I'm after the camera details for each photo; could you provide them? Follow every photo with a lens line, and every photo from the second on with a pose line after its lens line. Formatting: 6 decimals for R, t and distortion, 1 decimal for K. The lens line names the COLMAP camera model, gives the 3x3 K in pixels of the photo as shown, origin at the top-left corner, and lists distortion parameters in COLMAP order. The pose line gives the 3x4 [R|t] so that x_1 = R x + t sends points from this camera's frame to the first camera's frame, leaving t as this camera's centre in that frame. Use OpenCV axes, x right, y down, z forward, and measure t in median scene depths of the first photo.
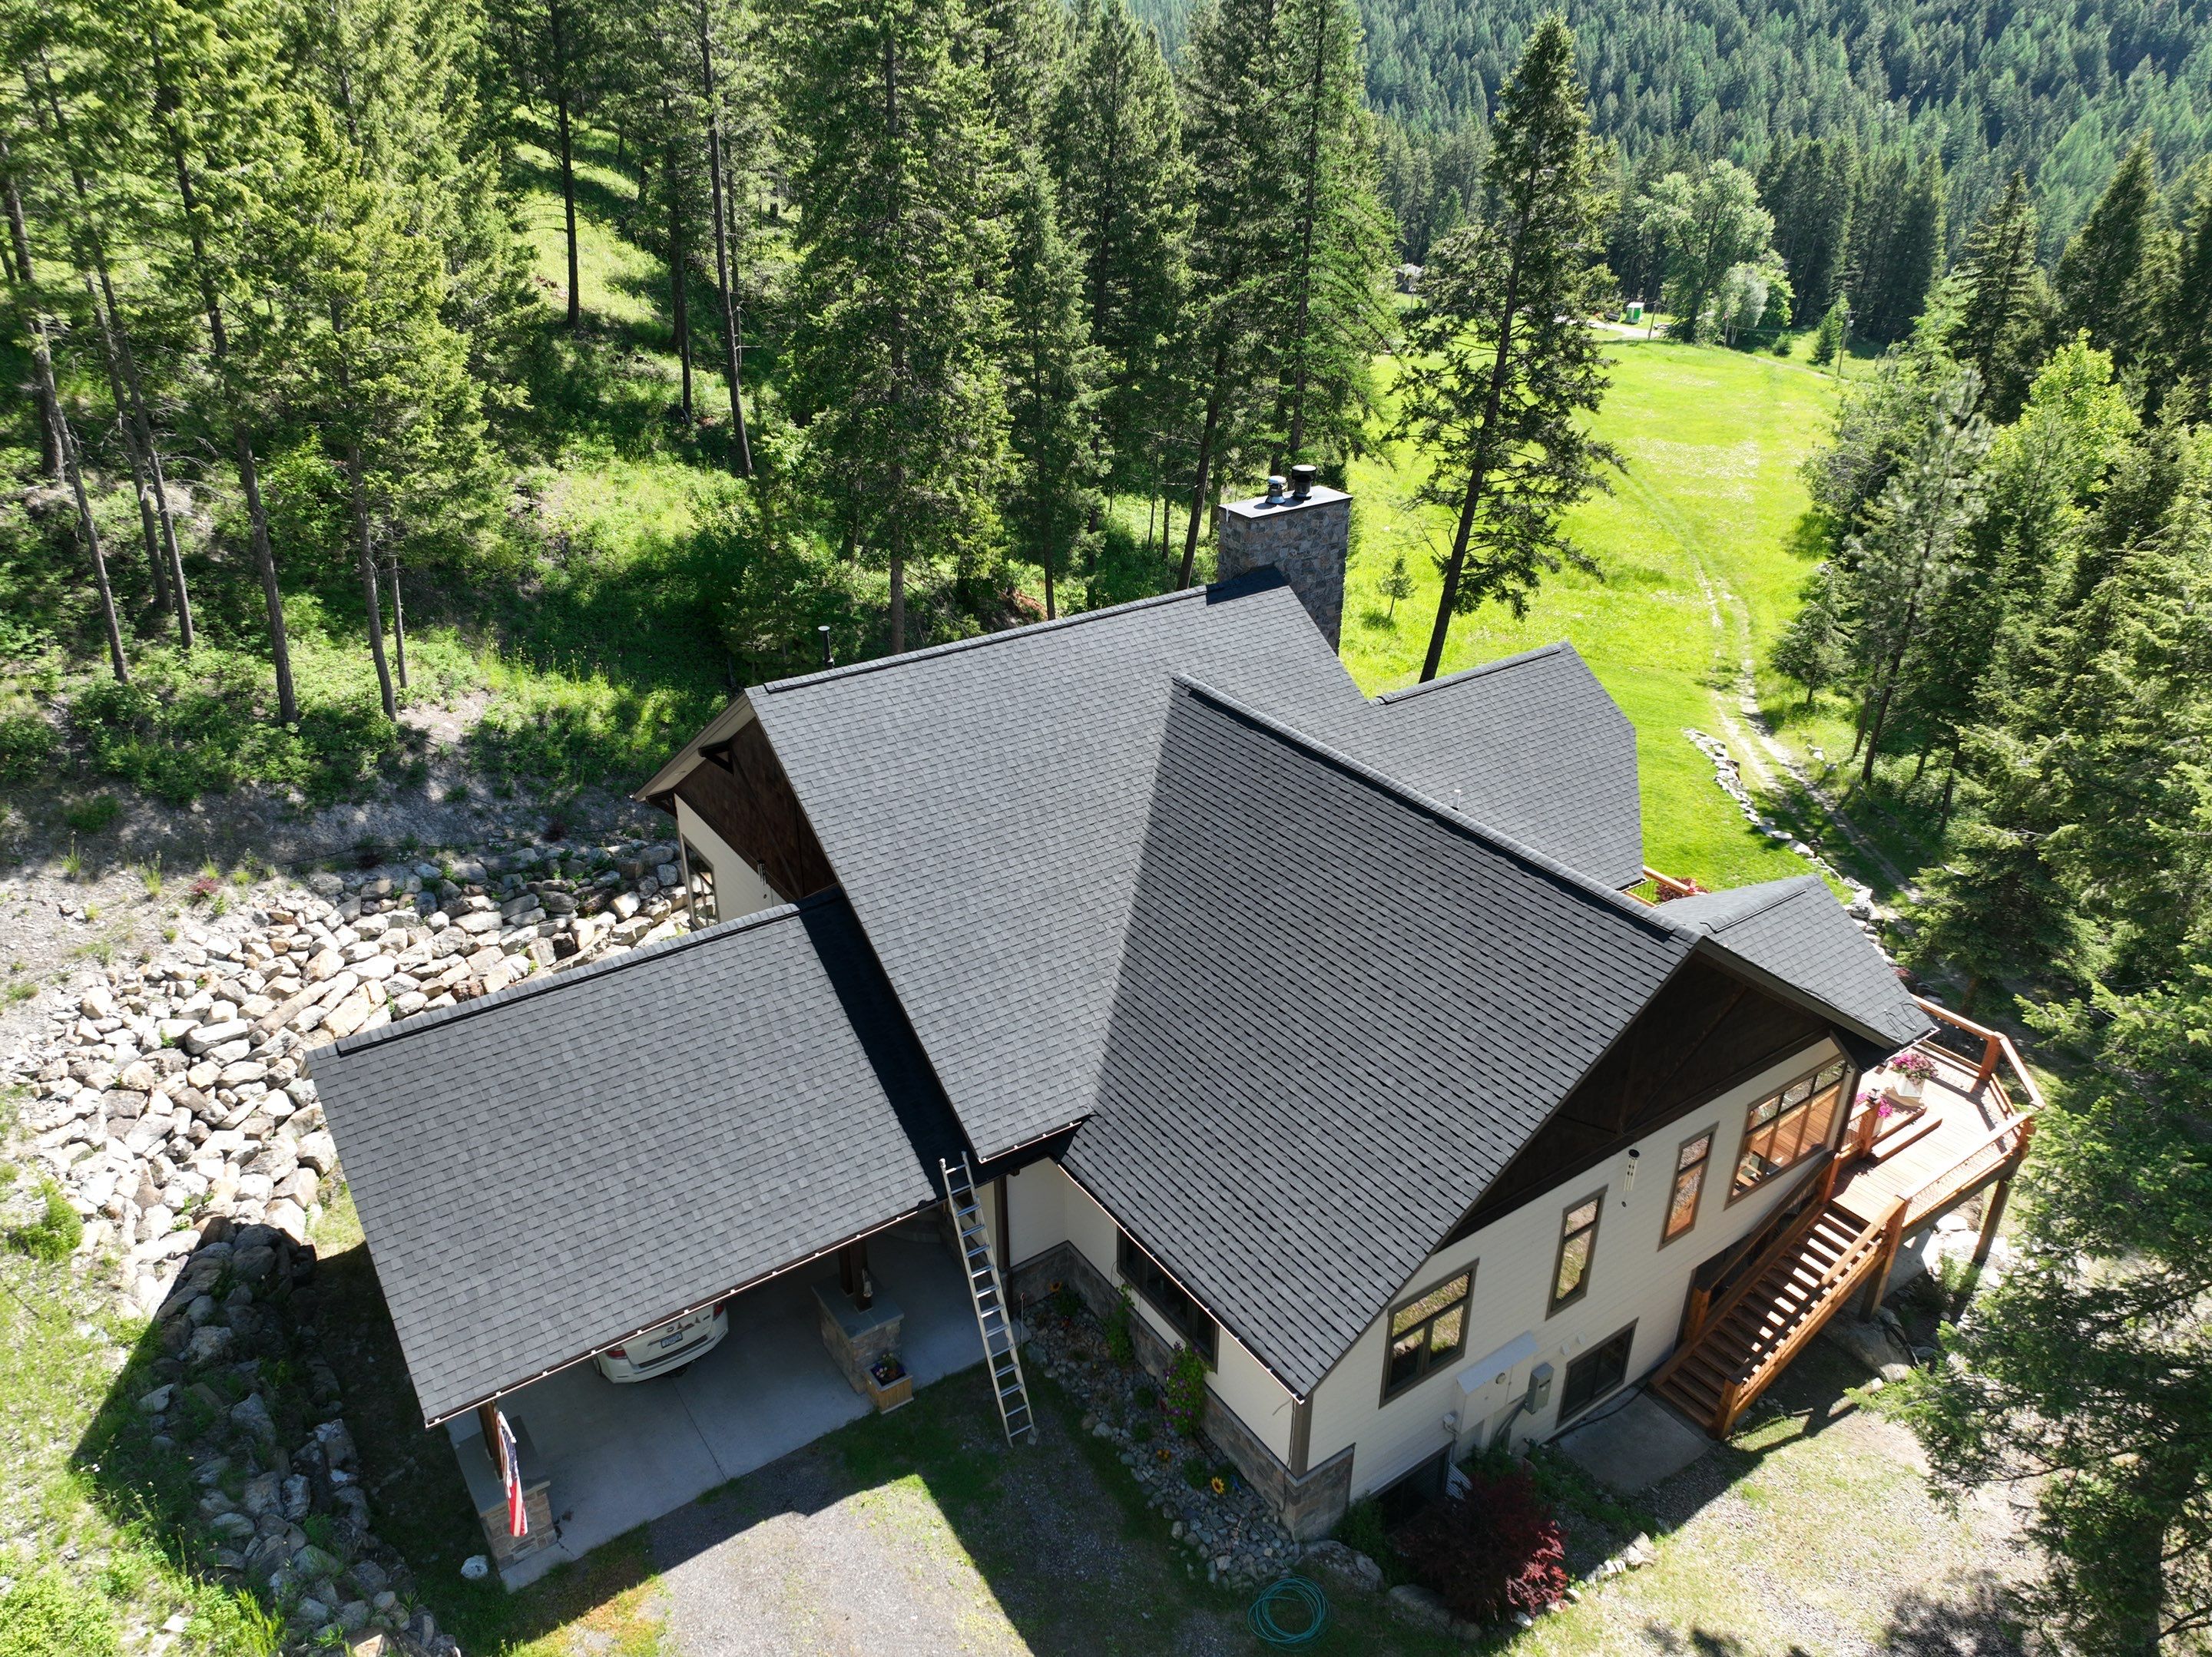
lens RADIAL K [[1552.6, 0, 1105.2], [0, 1552.6, 828.6], [0, 0, 1]] dist [-0.004117, 0.022908]
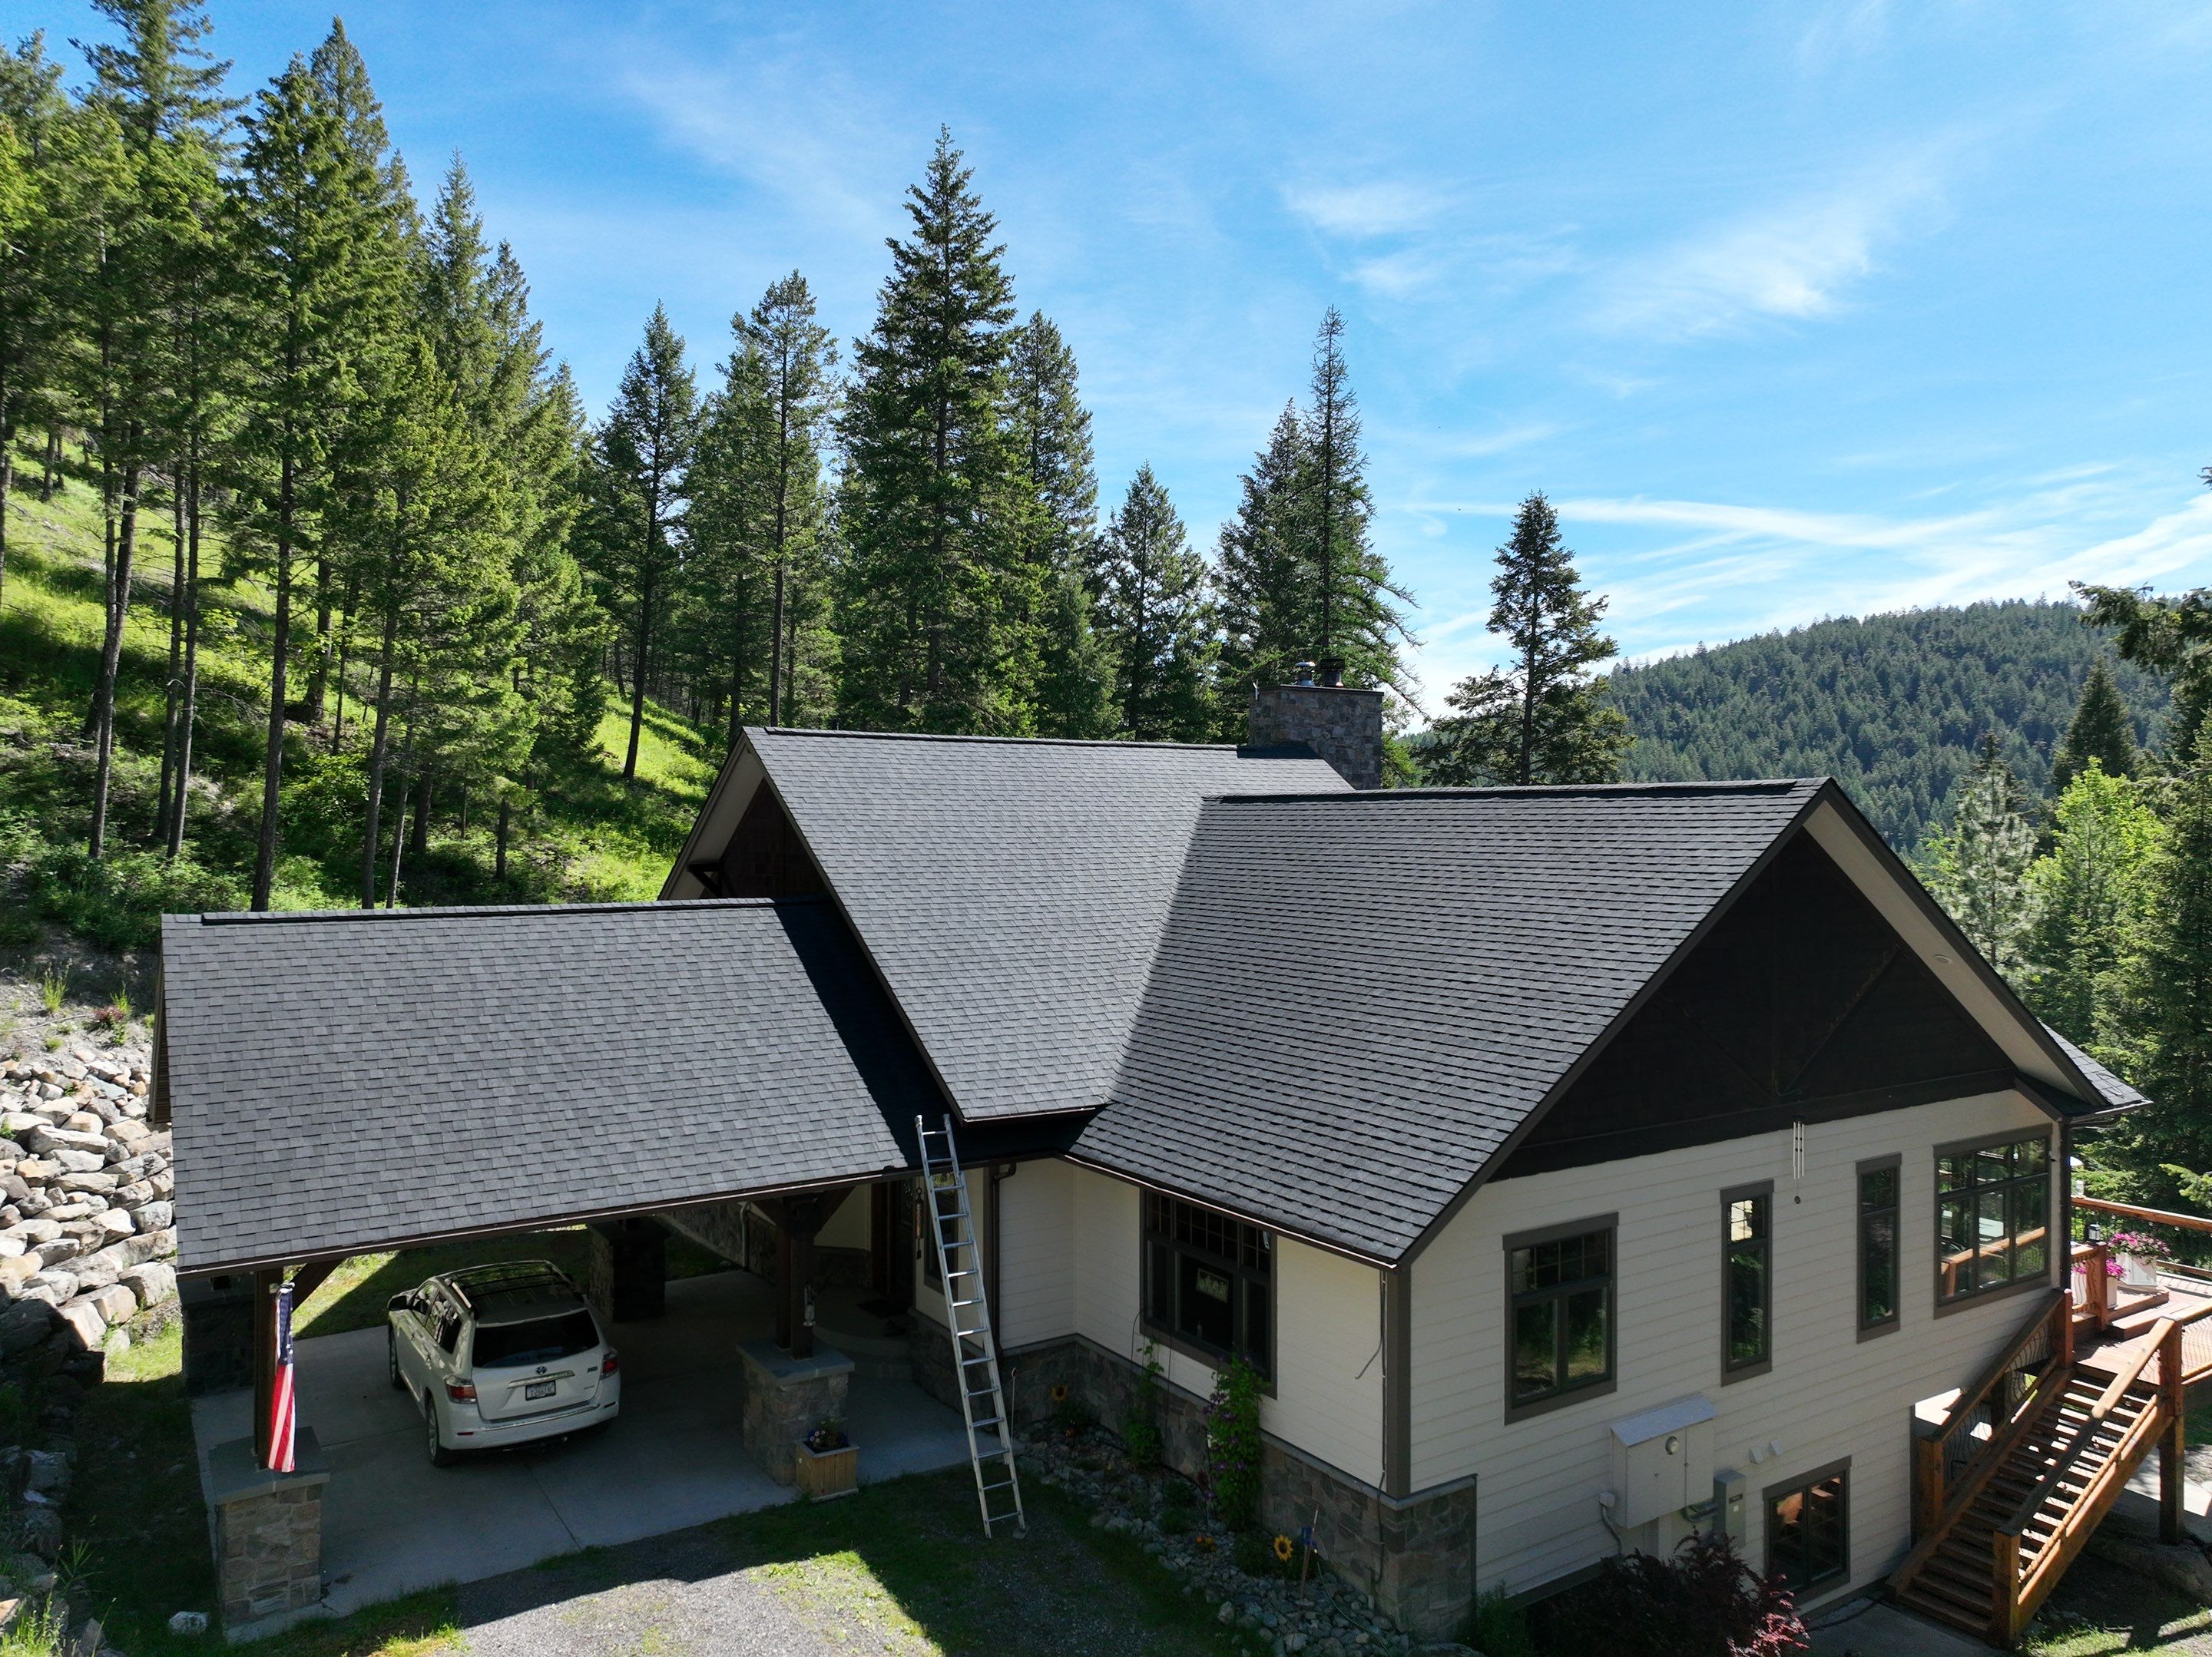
lens RADIAL K [[1552.6, 0, 1105.8], [0, 1552.6, 821.7], [0, 0, 1]] dist [-0.004117, 0.022908]
pose [[0.999735, 0.000213, -0.023015, 0.007462], [-0.010700, 0.889633, -0.456552, 0.367134], [0.020378, 0.456677, 0.889399, 0.190149]]
